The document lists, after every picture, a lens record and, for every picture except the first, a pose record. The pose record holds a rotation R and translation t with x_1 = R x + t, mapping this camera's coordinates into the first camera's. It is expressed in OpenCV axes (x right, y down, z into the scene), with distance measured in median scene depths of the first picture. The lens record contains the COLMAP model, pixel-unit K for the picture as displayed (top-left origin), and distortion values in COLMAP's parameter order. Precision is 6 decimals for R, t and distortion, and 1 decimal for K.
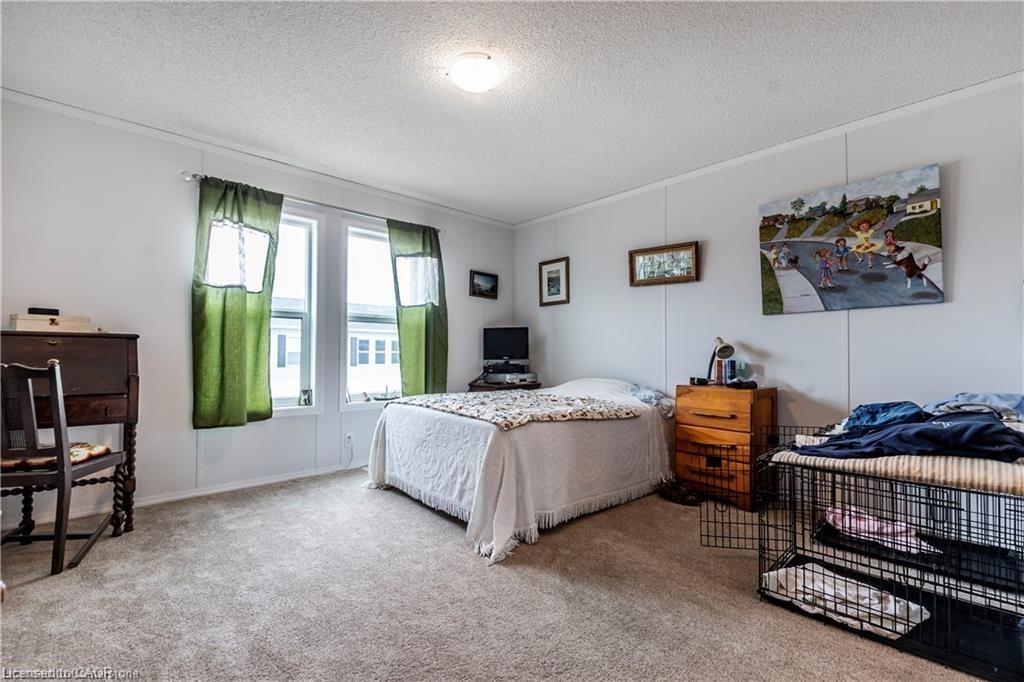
lens RADIAL K [[451.0, 0, 512.1], [0, 451.0, 342.5], [0, 0, 1]] dist [-0.000250, 0.000137]
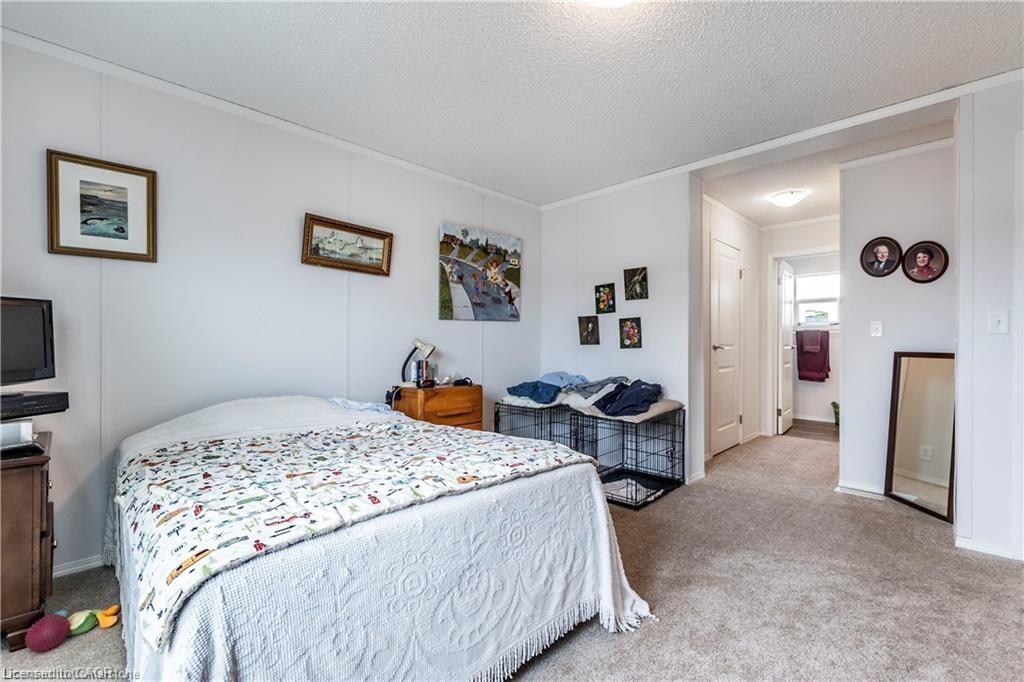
lens RADIAL K [[451.0, 0, 509.2], [0, 451.0, 340.9], [0, 0, 1]] dist [-0.000250, 0.000137]
pose [[-0.064439, 0.000544, 0.997921, -0.588720], [-0.018210, 0.999833, -0.001721, -0.007994], [-0.997755, -0.018283, -0.064418, 0.906329]]
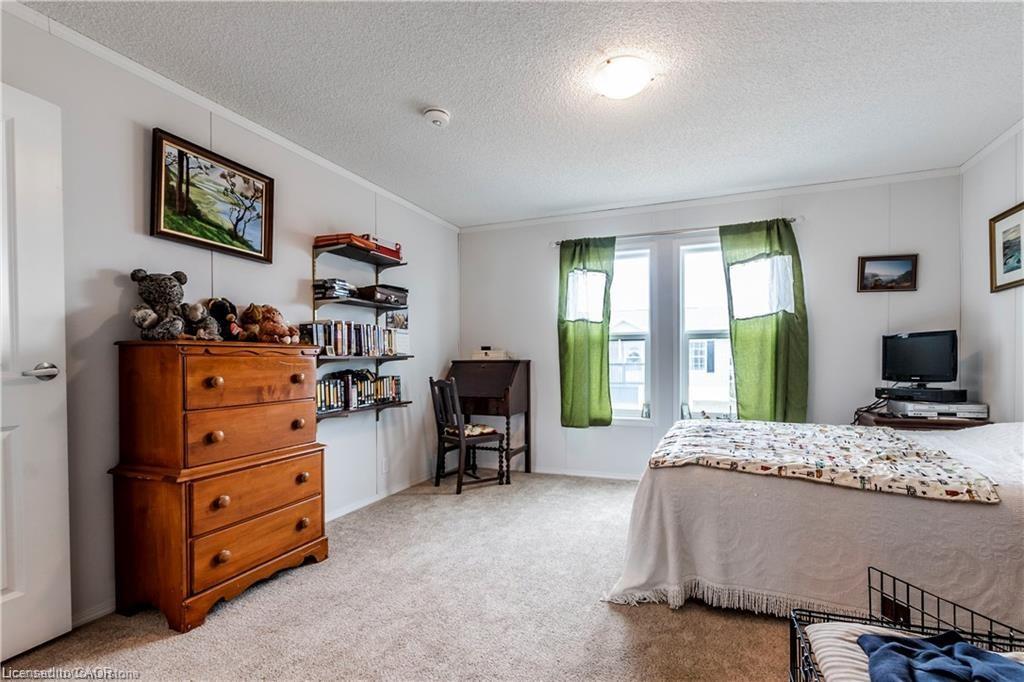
lens RADIAL K [[451.0, 0, 532.6], [0, 451.0, 364.1], [0, 0, 1]] dist [-0.000250, 0.000137]
pose [[0.455364, -0.002348, -0.890302, 0.479479], [0.029523, 0.999486, 0.012465, -0.018334], [0.889816, -0.031961, 0.455199, 0.288299]]
